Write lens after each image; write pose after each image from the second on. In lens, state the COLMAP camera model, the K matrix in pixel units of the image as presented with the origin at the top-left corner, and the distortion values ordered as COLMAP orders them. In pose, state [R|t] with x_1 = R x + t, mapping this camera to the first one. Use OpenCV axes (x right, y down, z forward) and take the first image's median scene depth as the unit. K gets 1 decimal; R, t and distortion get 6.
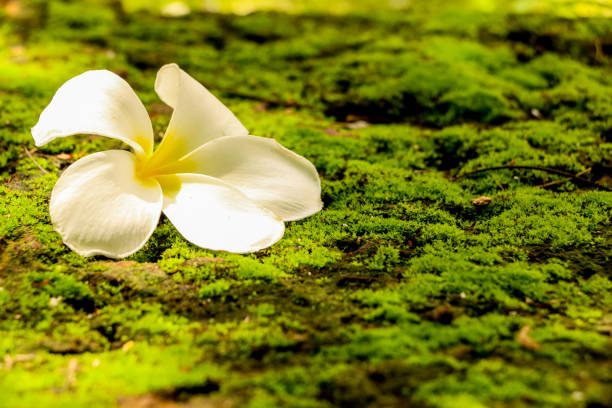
lens RADIAL K [[3147.6, 0, 303.1], [0, 3147.6, 207.5], [0, 0, 1]] dist [1.042776, 0.000000]
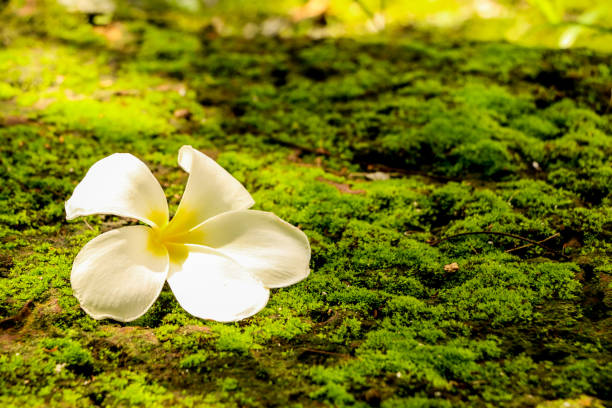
lens RADIAL K [[3147.6, 0, 306.1], [0, 3147.6, 201.1], [0, 0, 1]] dist [1.042776, 0.000000]
pose [[0.991947, 0.035470, -0.121590, 0.149552], [-0.024146, 0.995339, 0.093370, -0.139357], [0.124335, -0.089682, 0.988179, -0.164020]]
